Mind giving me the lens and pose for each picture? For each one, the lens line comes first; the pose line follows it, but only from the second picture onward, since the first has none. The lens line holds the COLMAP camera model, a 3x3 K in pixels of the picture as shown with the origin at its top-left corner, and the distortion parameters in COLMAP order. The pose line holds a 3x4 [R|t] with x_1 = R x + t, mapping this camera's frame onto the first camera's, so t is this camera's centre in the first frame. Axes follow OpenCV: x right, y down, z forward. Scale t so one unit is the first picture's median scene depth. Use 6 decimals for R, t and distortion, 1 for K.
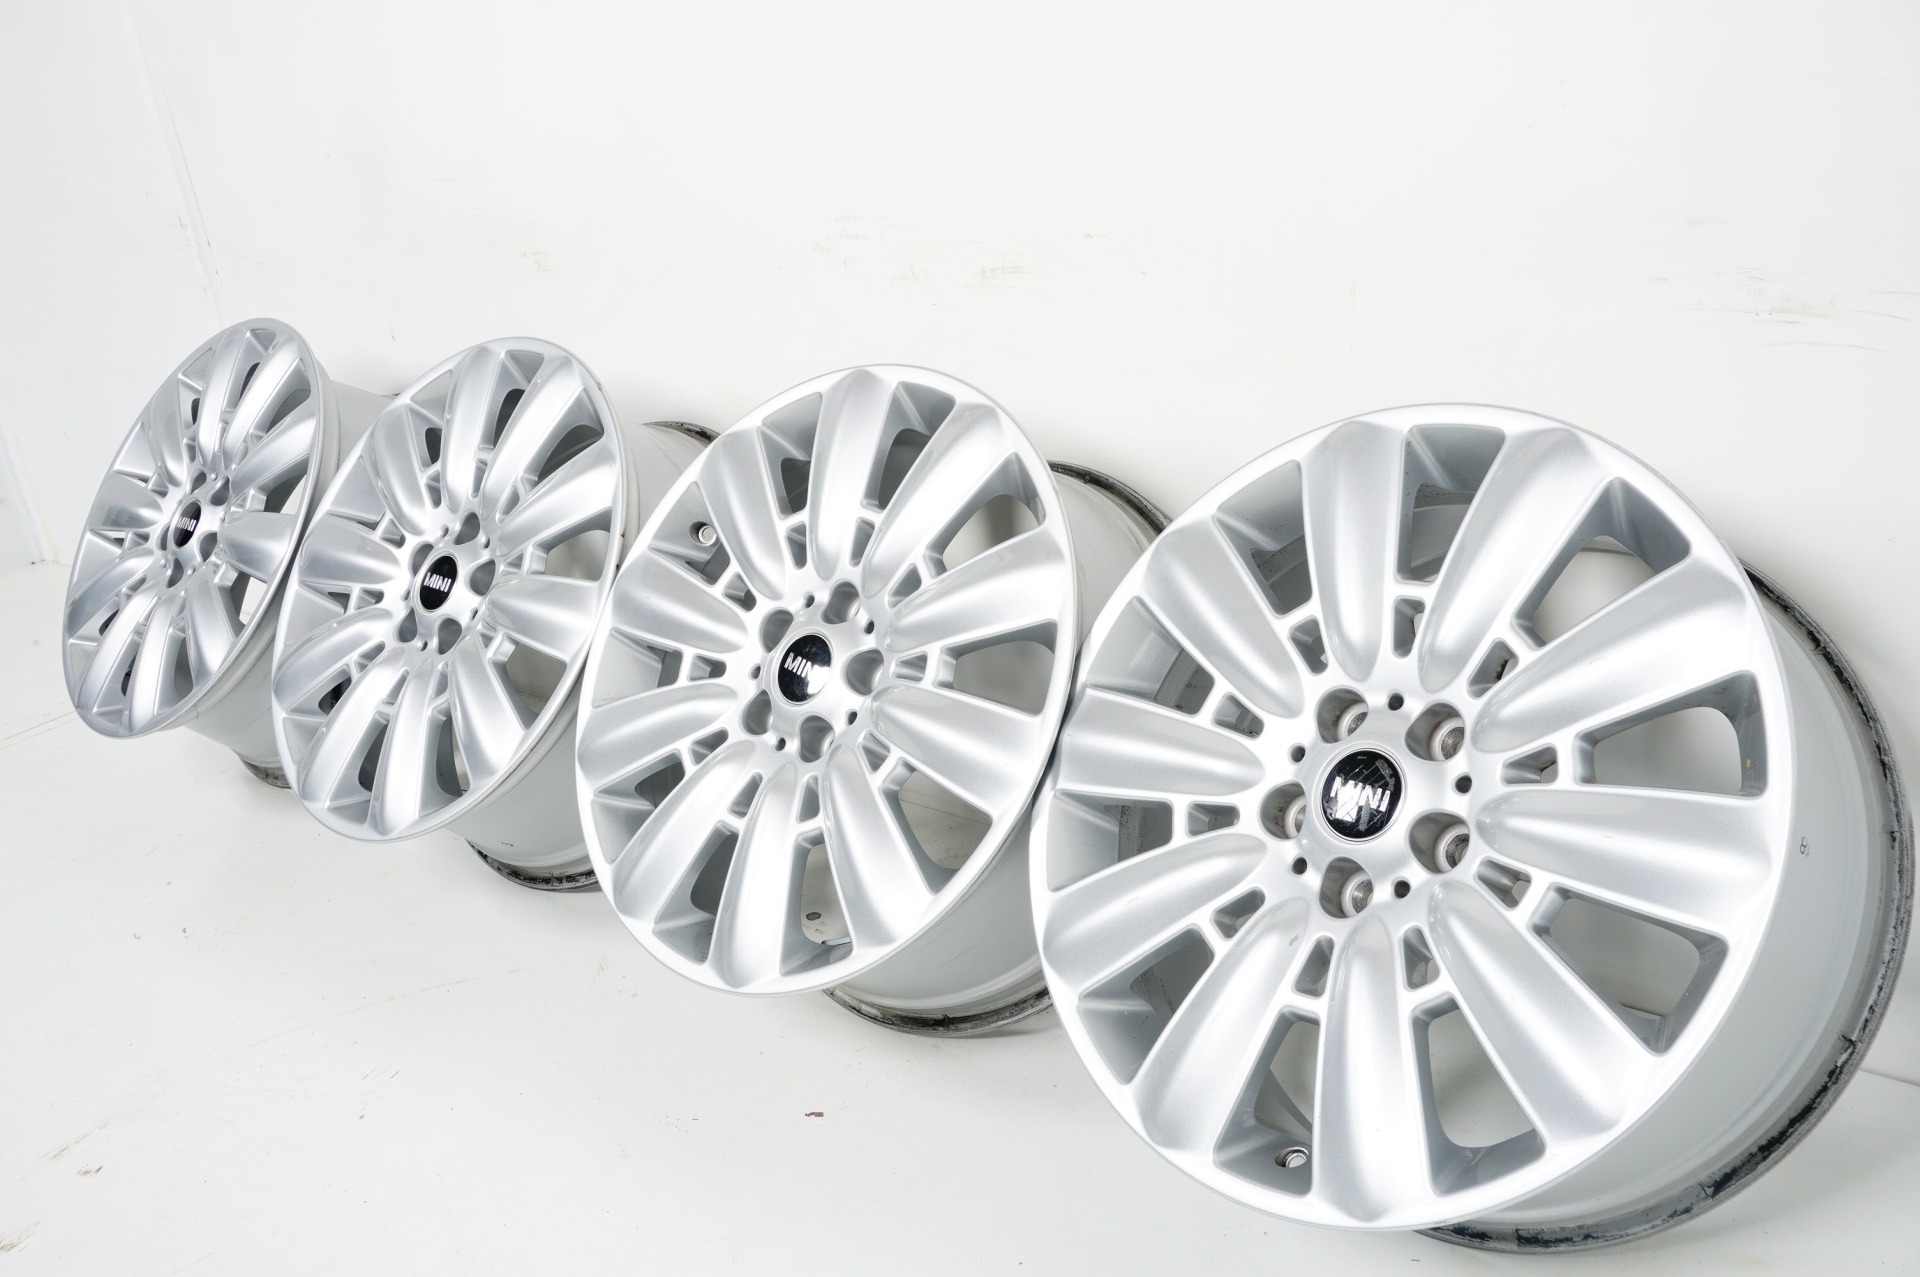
lens RADIAL K [[1896.3, 0, 979.6], [0, 1896.3, 630.8], [0, 0, 1]] dist [-0.005015, 0.000000]
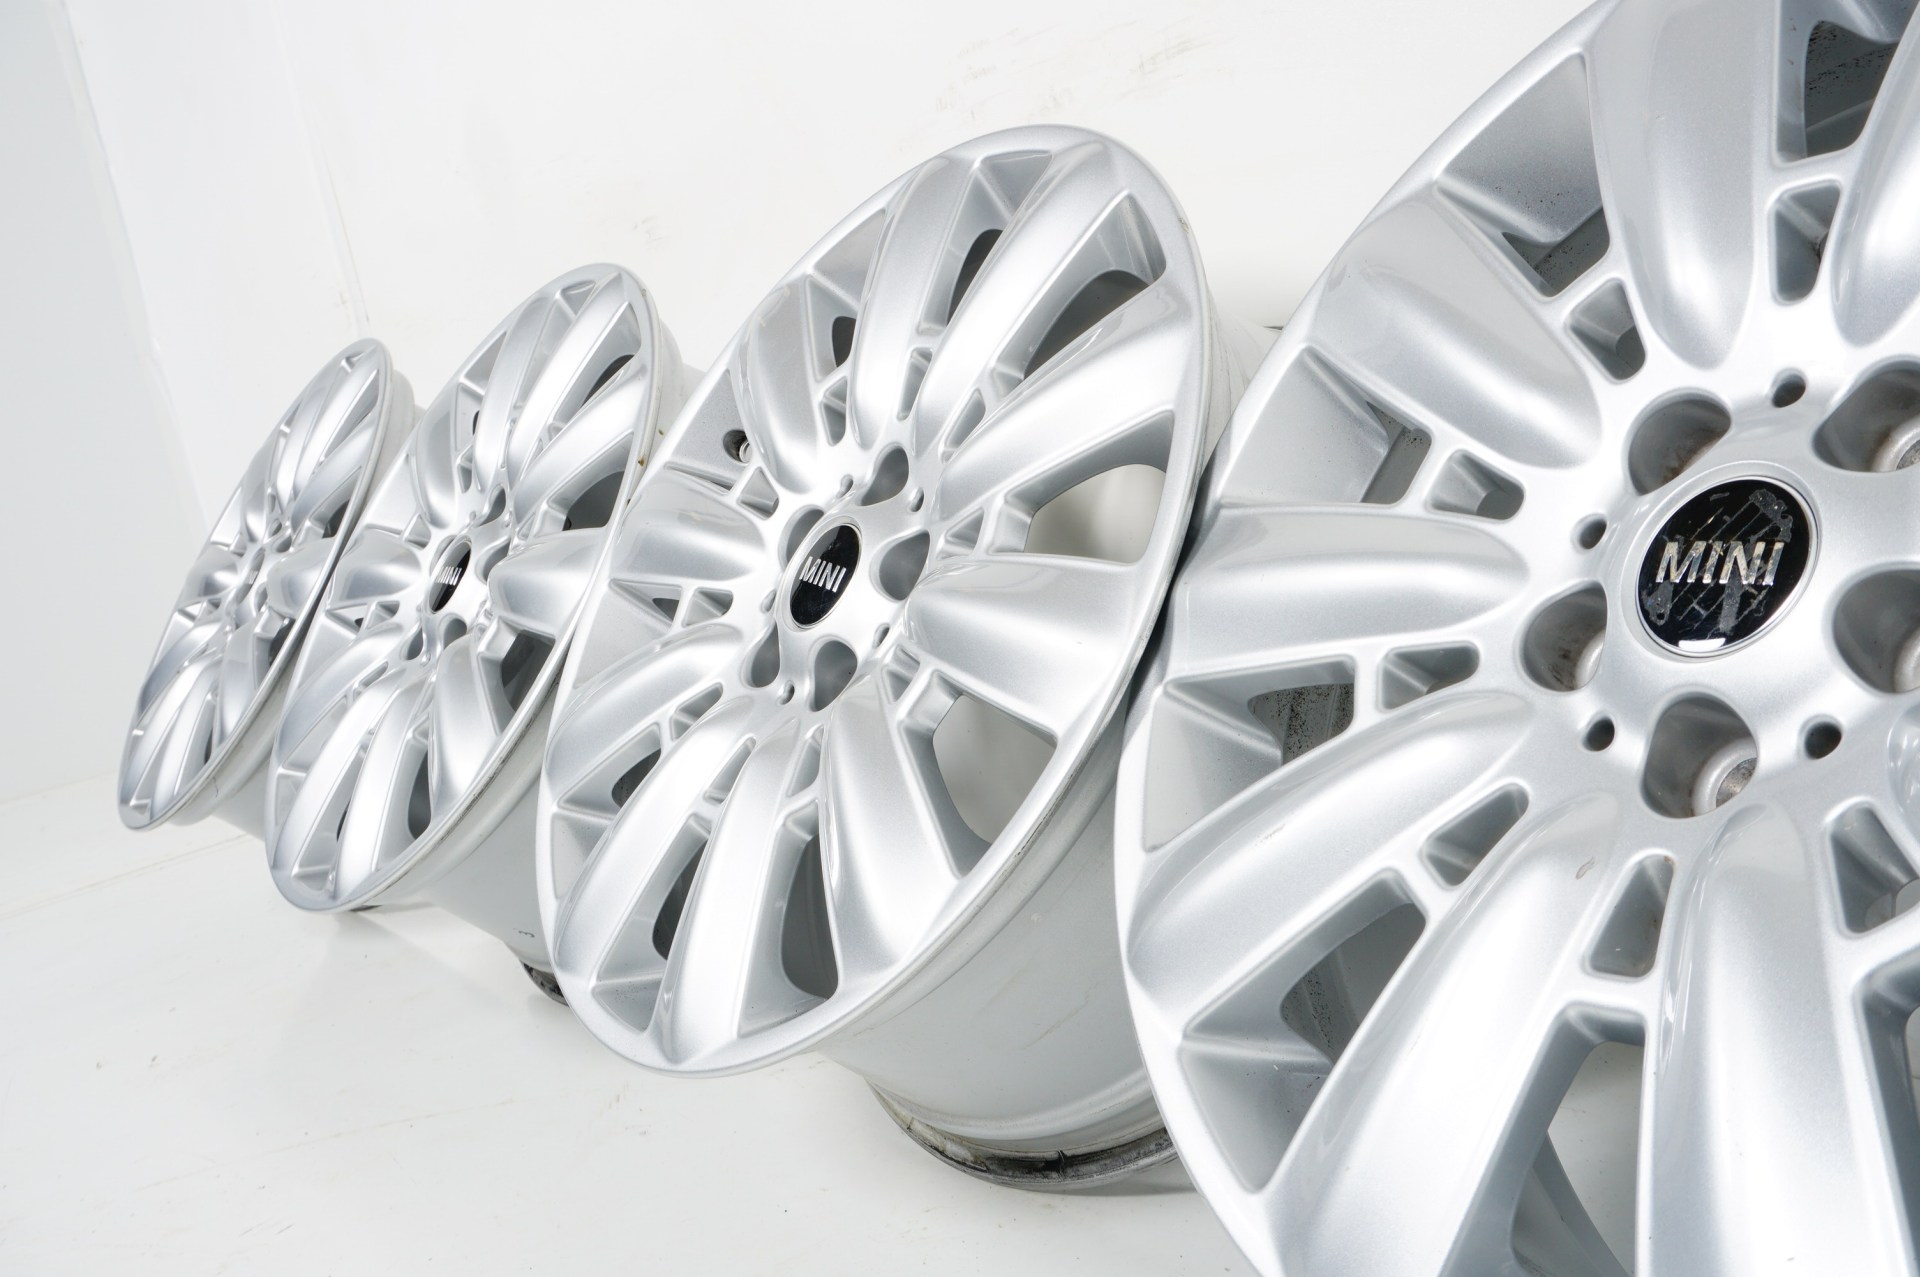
lens RADIAL K [[1896.3, 0, 964.0], [0, 1896.3, 635.3], [0, 0, 1]] dist [-0.005015, 0.000000]
pose [[0.975719, -0.027141, -0.217338, 0.105428], [-0.009123, 0.986395, -0.164140, 0.164442], [0.218836, 0.162137, 0.962197, 0.446855]]
